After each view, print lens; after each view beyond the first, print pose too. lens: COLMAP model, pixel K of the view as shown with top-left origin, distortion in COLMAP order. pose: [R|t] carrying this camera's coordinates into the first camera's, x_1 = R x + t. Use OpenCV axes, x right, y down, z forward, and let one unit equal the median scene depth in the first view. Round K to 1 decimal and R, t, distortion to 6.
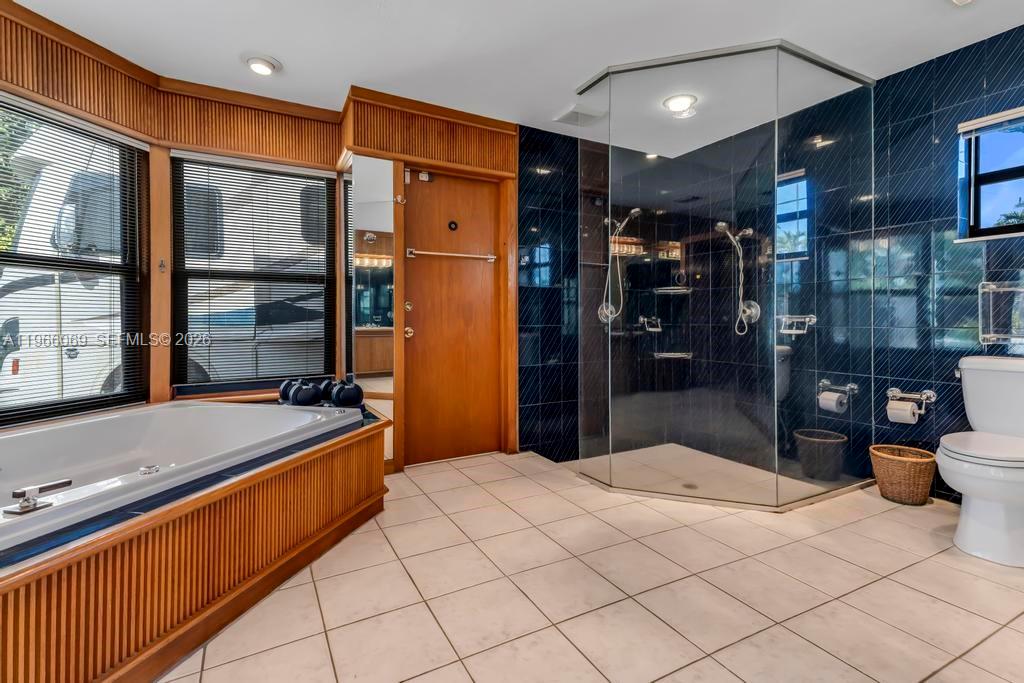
lens RADIAL K [[467.1, 0, 529.0], [0, 467.1, 316.2], [0, 0, 1]] dist [0.034496, 0.000223]
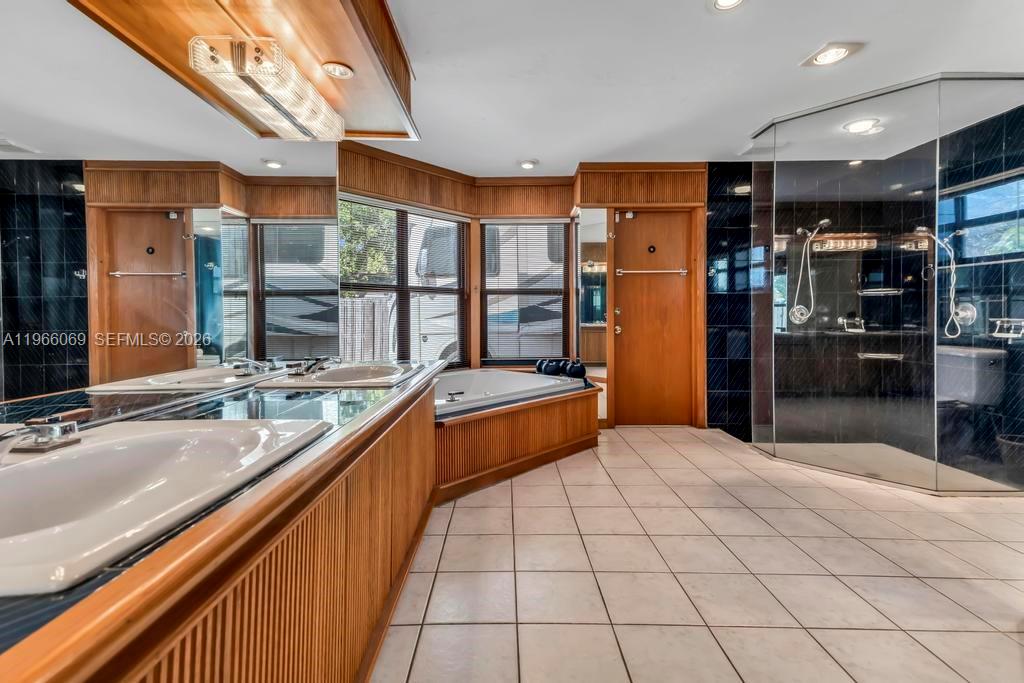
lens RADIAL K [[463.9, 0, 515.5], [0, 463.9, 322.6], [0, 0, 1]] dist [0.031319, 0.000214]
pose [[0.870398, 0.008039, -0.492283, 0.155729], [0.003591, 0.999736, 0.022676, -0.018654], [0.492336, -0.021505, 0.870140, -0.343574]]
